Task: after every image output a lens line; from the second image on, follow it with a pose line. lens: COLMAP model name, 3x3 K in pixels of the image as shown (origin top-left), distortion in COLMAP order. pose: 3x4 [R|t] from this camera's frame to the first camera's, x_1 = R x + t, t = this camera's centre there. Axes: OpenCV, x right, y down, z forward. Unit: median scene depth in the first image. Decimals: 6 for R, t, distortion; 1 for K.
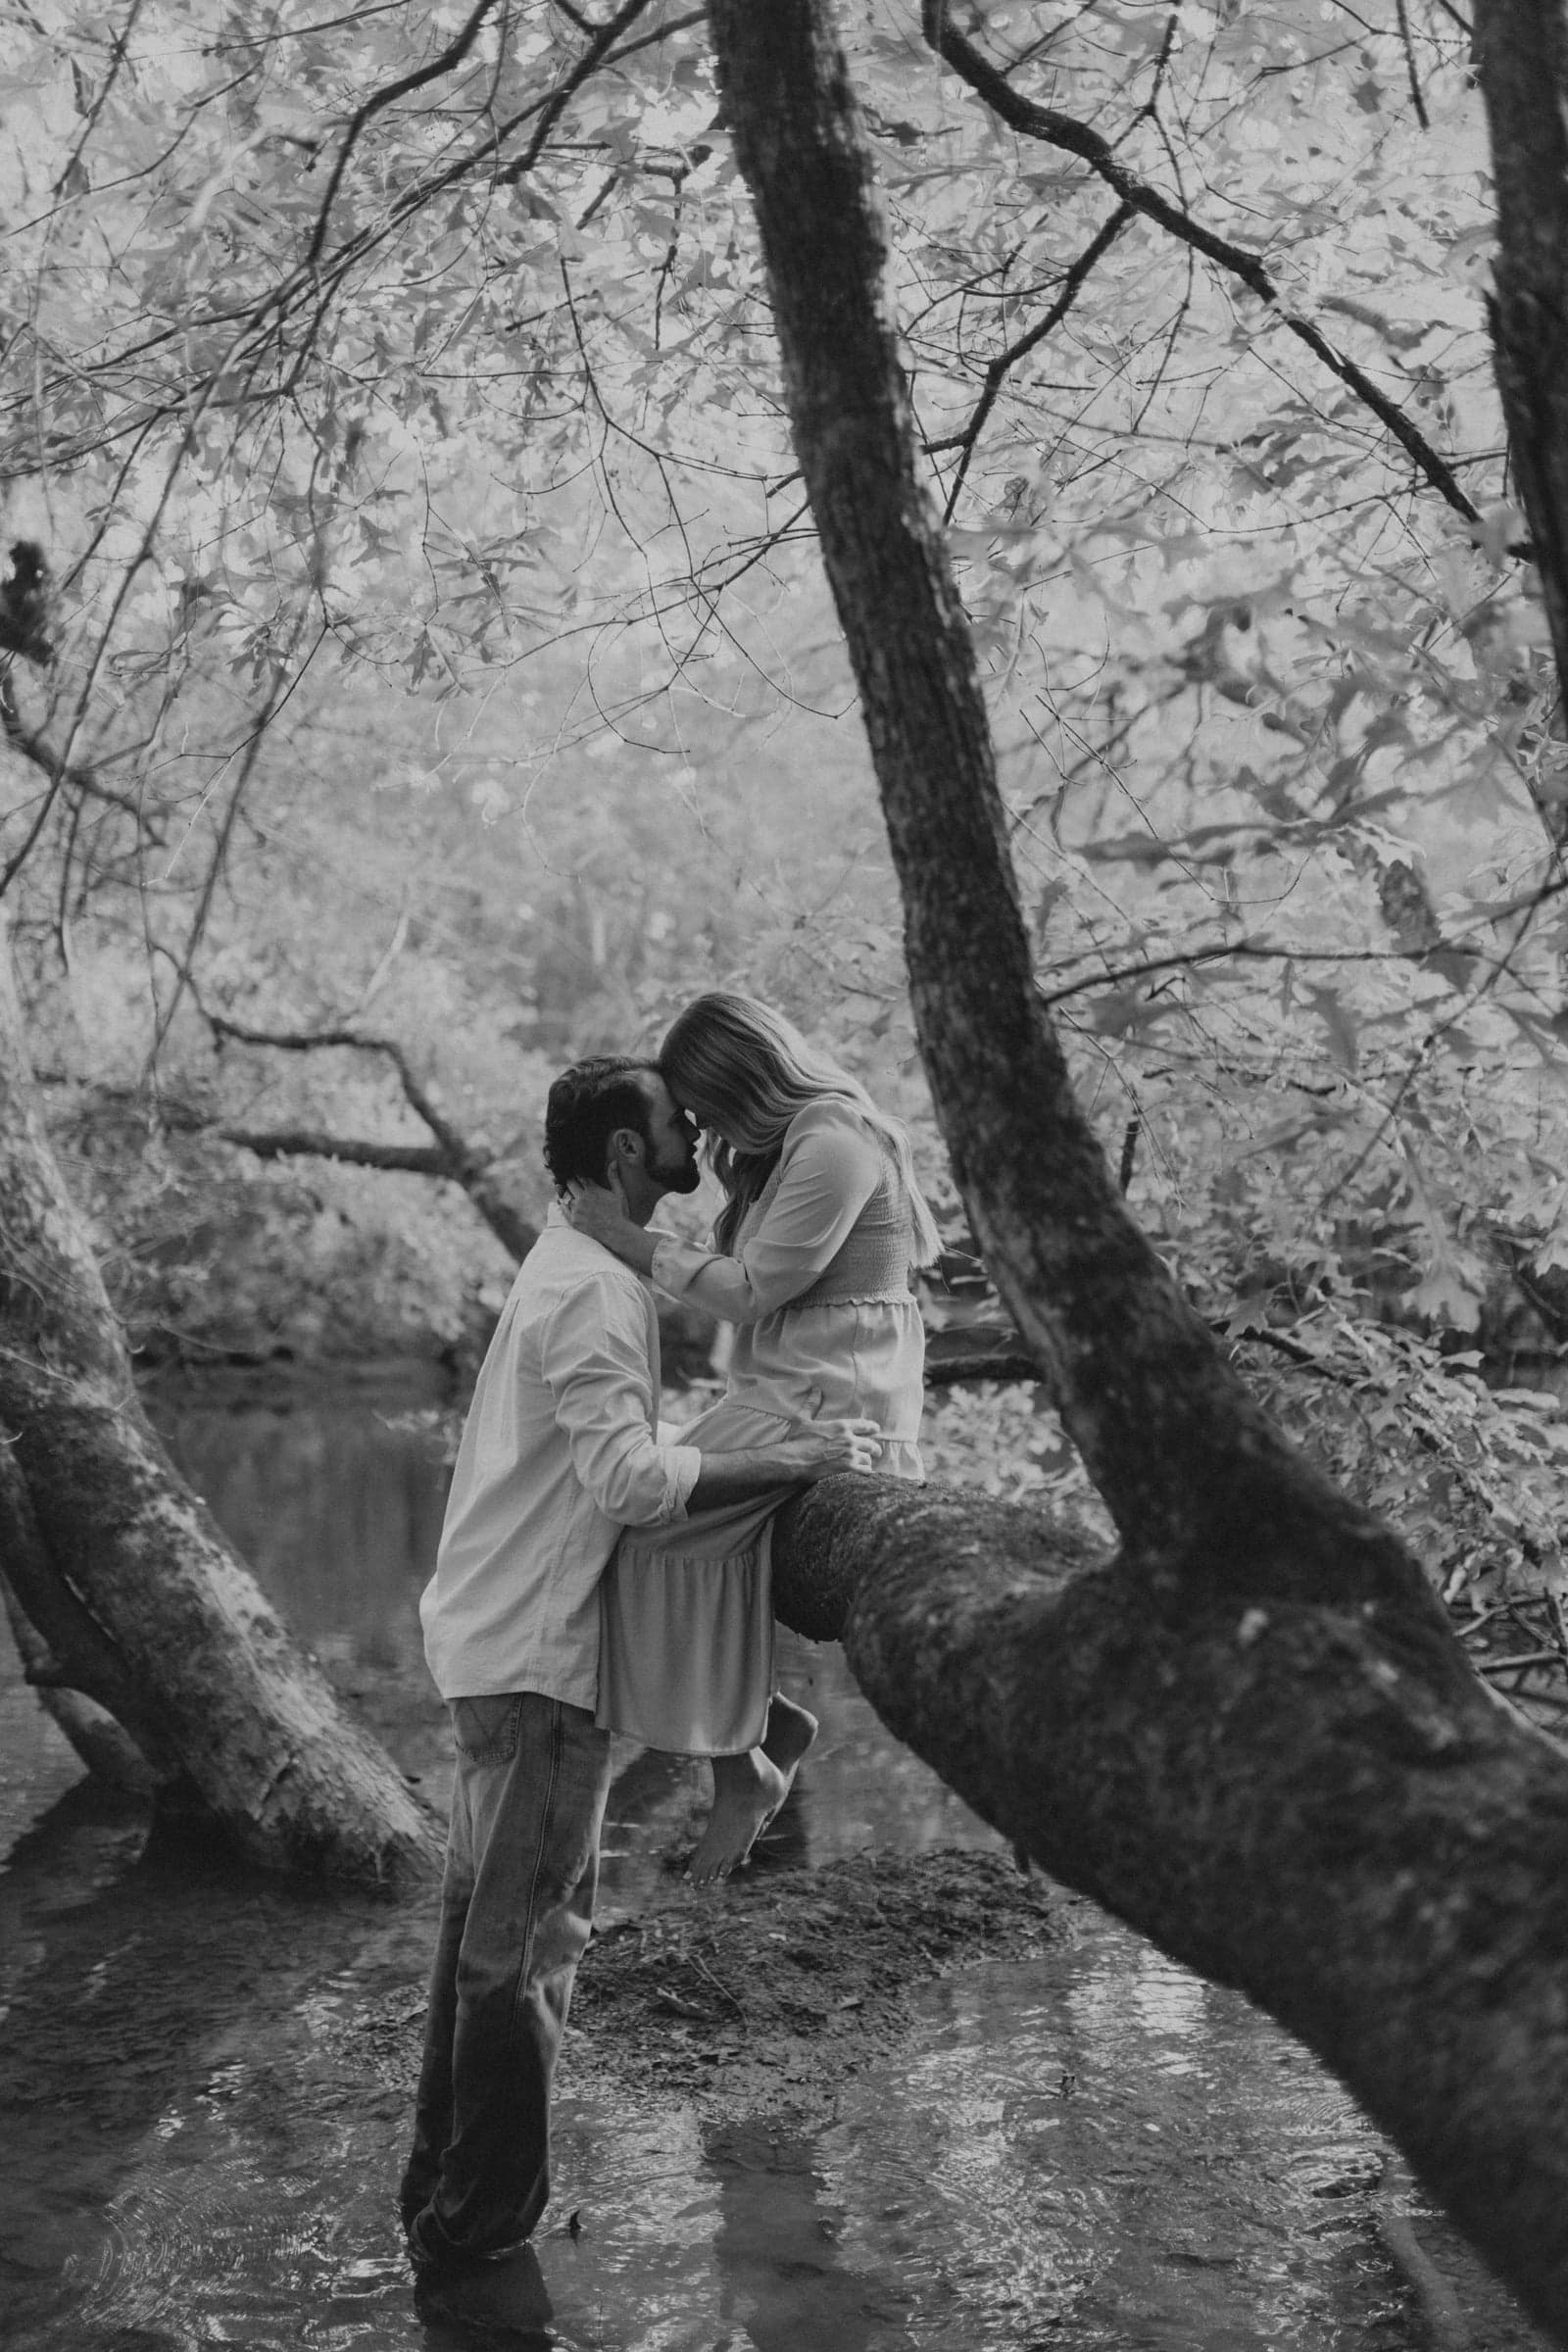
lens RADIAL K [[2770.7, 0, 784.0], [0, 2770.7, 1176.0], [0, 0, 1]] dist [-0.008541, 0.011151]
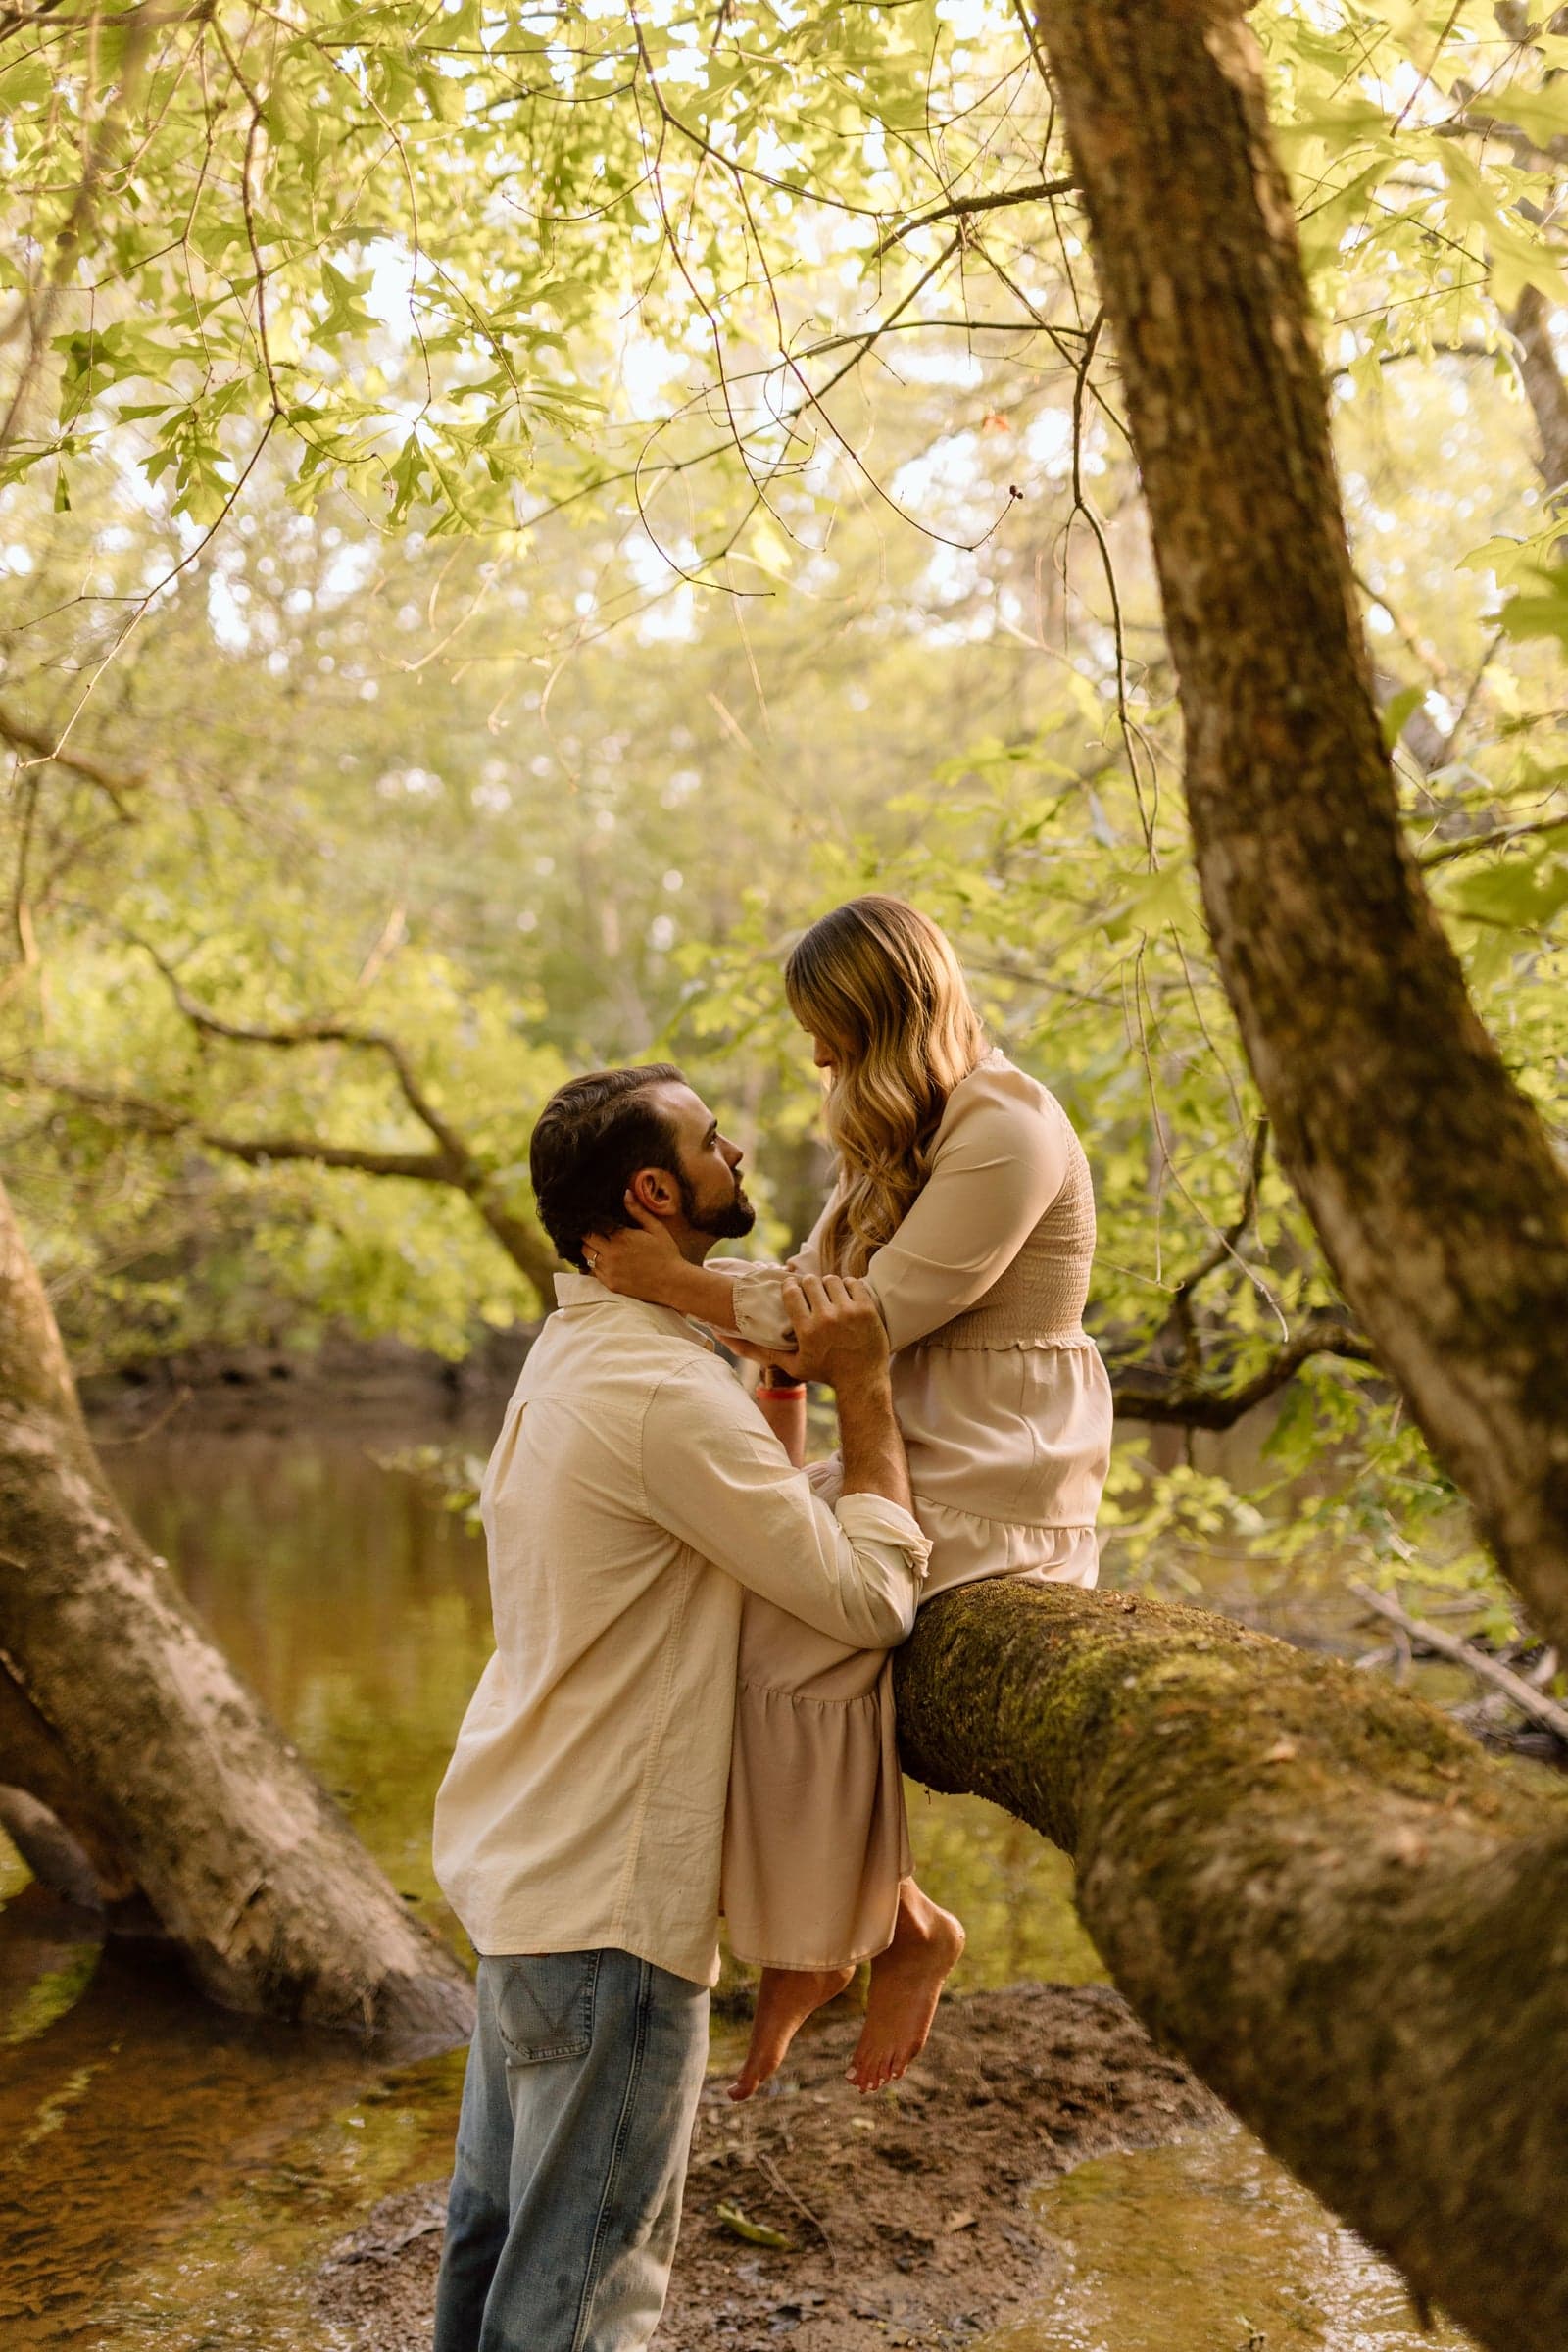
lens RADIAL K [[2585.7, 0, 784.0], [0, 2585.7, 1176.0], [0, 0, 1]] dist [-0.000193, -0.003691]
pose [[0.999961, -0.004525, 0.007557, -0.025958], [0.004567, 0.999974, -0.005654, 0.003802], [-0.007531, 0.005688, 0.999955, 0.218179]]
